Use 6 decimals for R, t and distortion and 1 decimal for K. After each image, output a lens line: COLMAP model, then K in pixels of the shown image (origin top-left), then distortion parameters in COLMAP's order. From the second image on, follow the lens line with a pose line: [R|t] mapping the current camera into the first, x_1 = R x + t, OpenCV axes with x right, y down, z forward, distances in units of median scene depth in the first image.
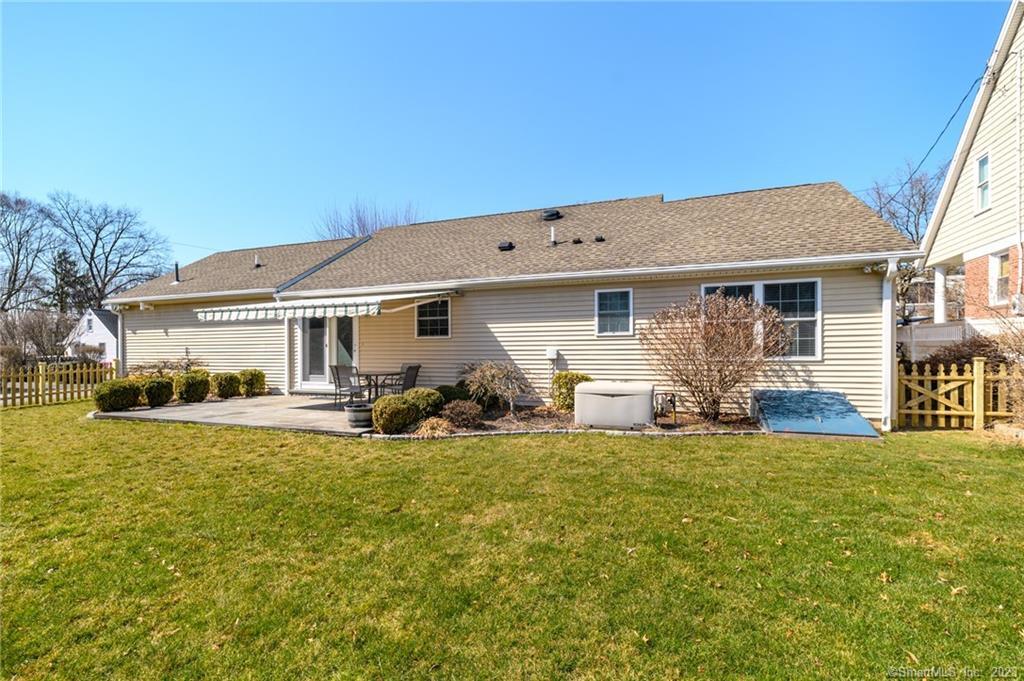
lens RADIAL K [[457.7, 0, 512.0], [0, 457.7, 340.5], [0, 0, 1]] dist [0.000703, 0.000359]
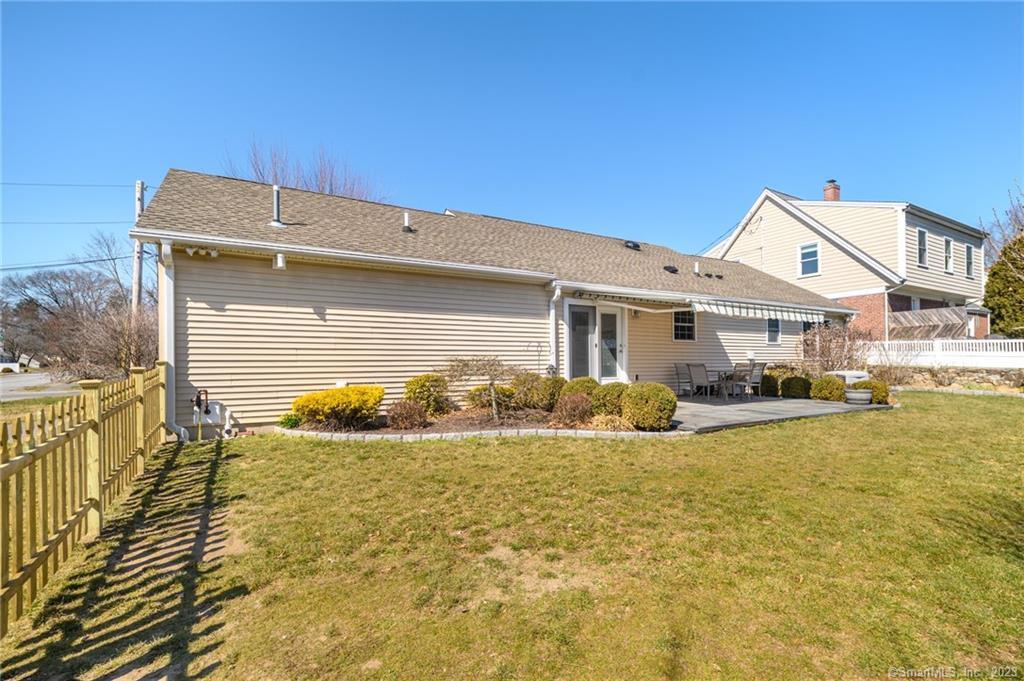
lens RADIAL K [[425.8, 0, 510.1], [0, 425.8, 365.4], [0, 0, 1]] dist [0.000942, 0.000089]
pose [[0.672275, -0.004198, 0.740289, -1.260019], [-0.017890, 0.999600, 0.021915, 0.039329], [-0.740085, -0.027977, 0.671931, 0.591682]]
